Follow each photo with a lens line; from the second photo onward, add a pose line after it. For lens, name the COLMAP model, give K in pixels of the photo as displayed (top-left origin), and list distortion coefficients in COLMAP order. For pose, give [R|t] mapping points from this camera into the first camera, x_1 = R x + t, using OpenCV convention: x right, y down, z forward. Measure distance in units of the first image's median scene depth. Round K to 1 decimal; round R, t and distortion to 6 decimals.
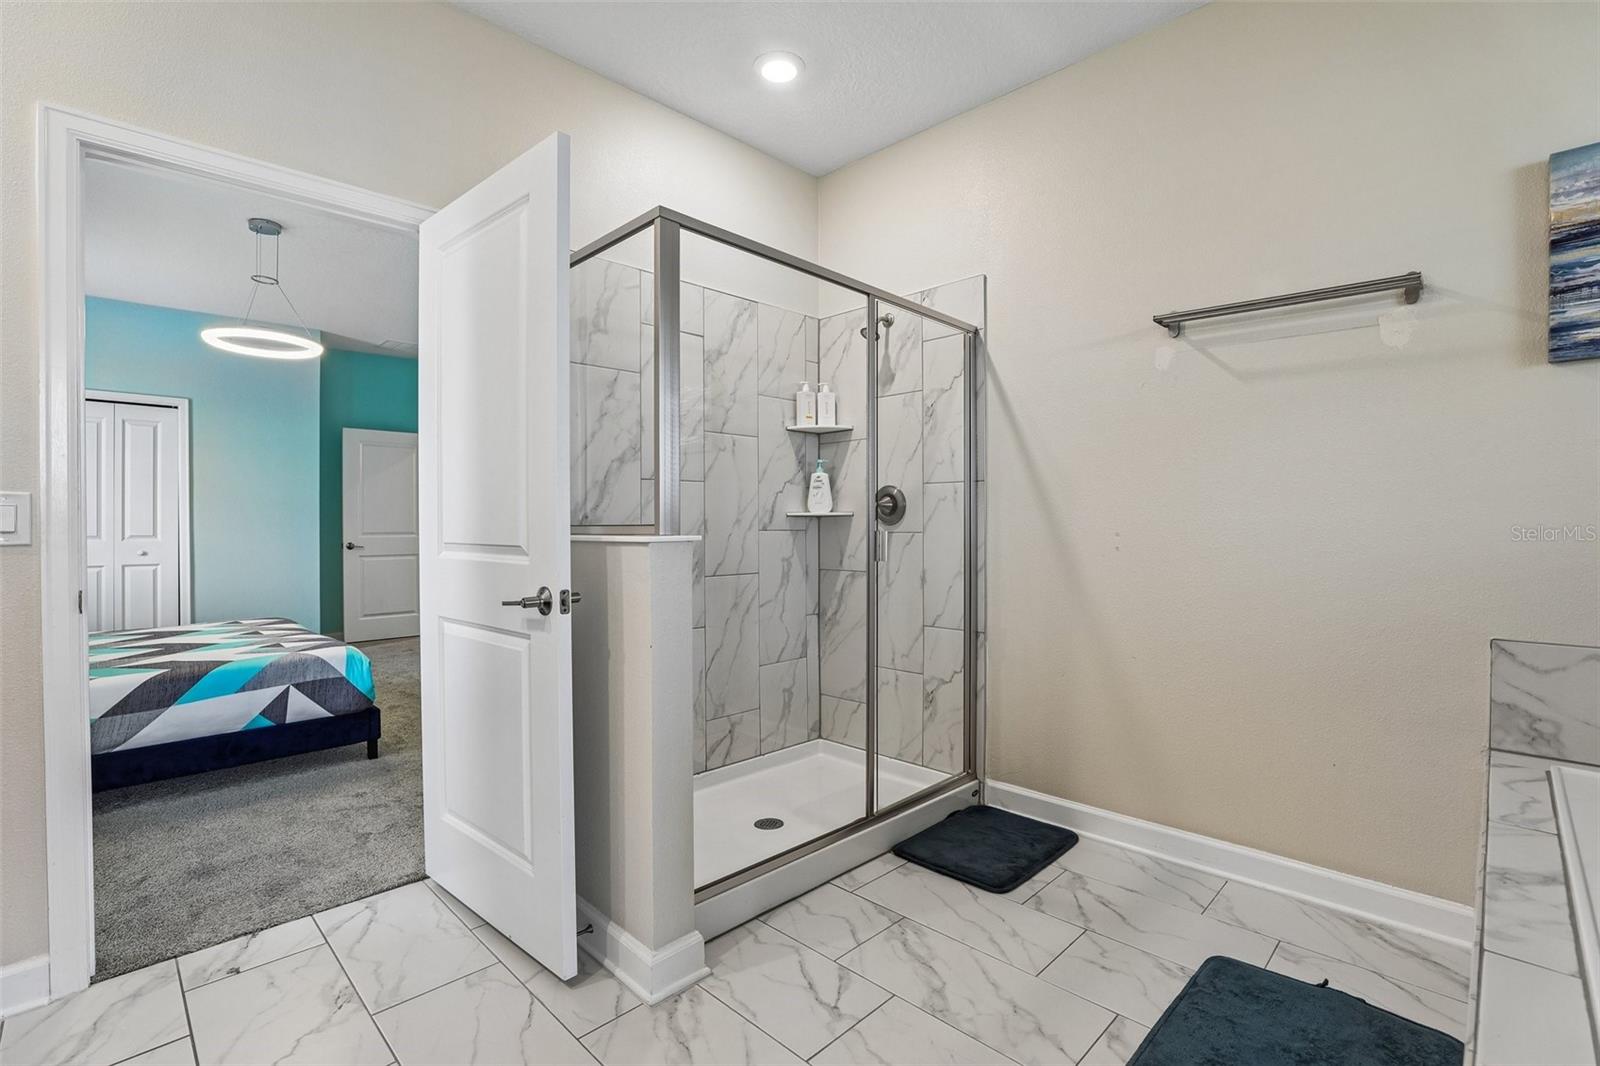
lens RADIAL K [[727.7, 0, 793.1], [0, 727.7, 528.4], [0, 0, 1]] dist [-0.027858, 0.003664]
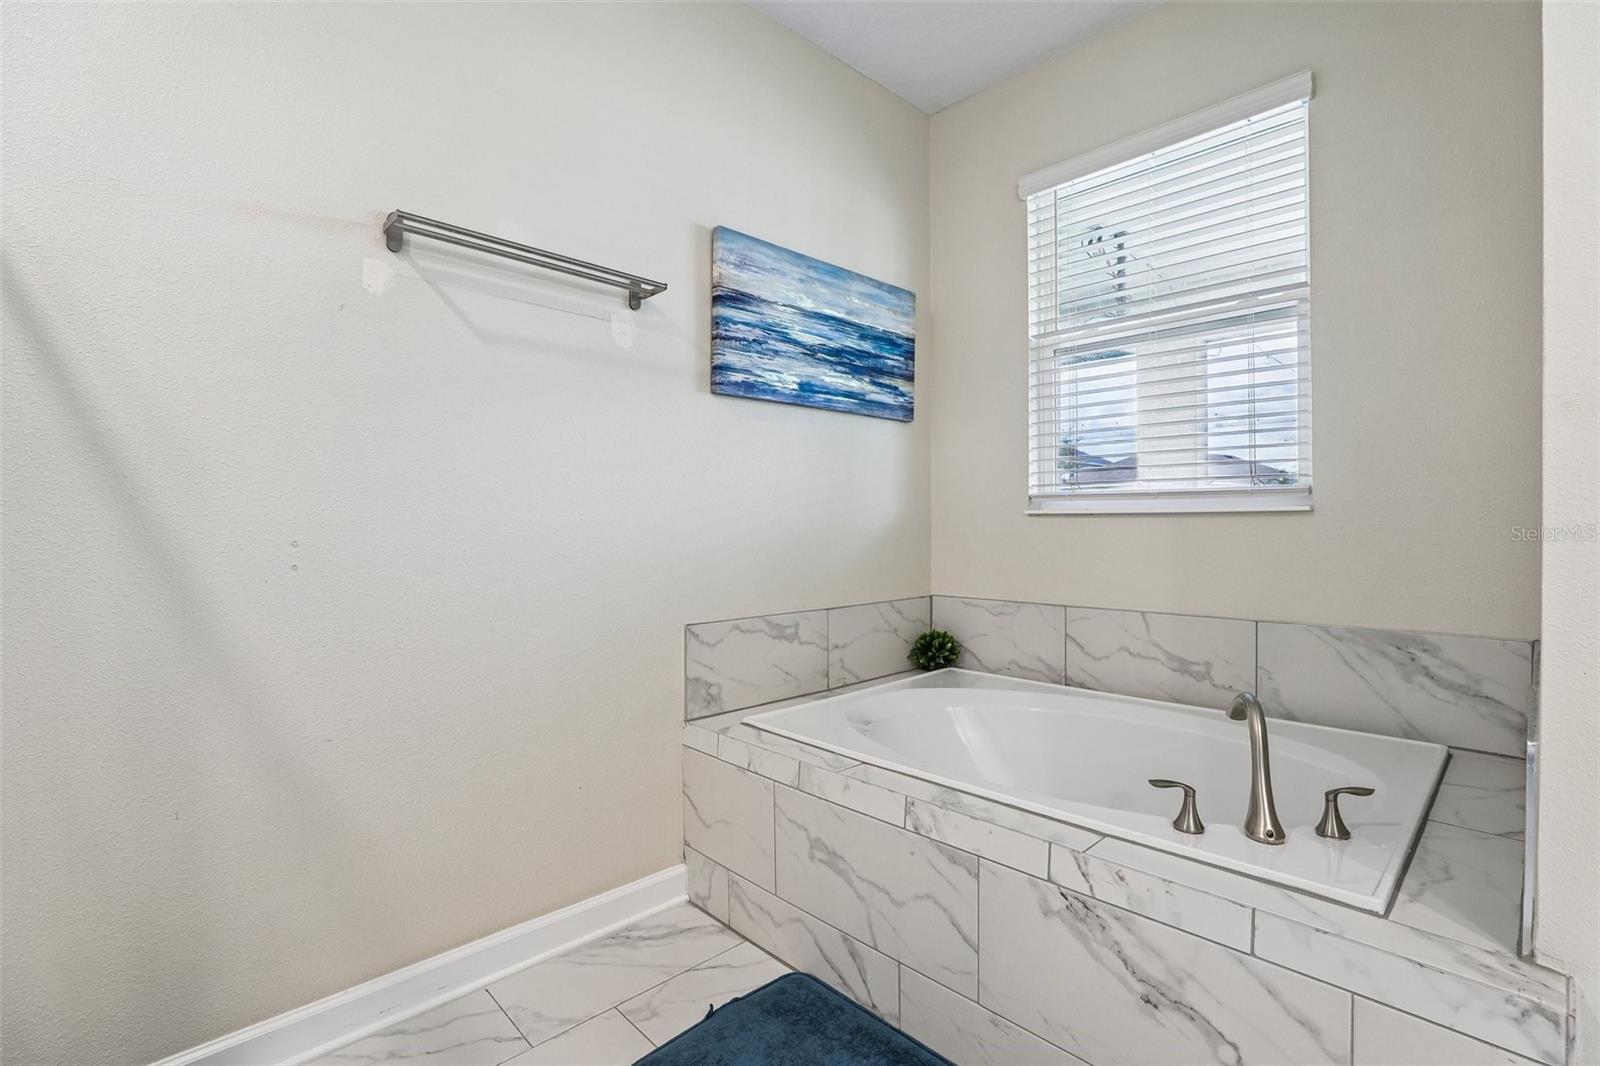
lens RADIAL K [[727.7, 0, 802.2], [0, 727.7, 532.9], [0, 0, 1]] dist [-0.027858, 0.003664]
pose [[0.028382, -0.011971, 0.999525, -0.184860], [0.010689, 0.999875, 0.011672, -0.004978], [-0.999540, 0.010352, 0.028507, 0.786260]]
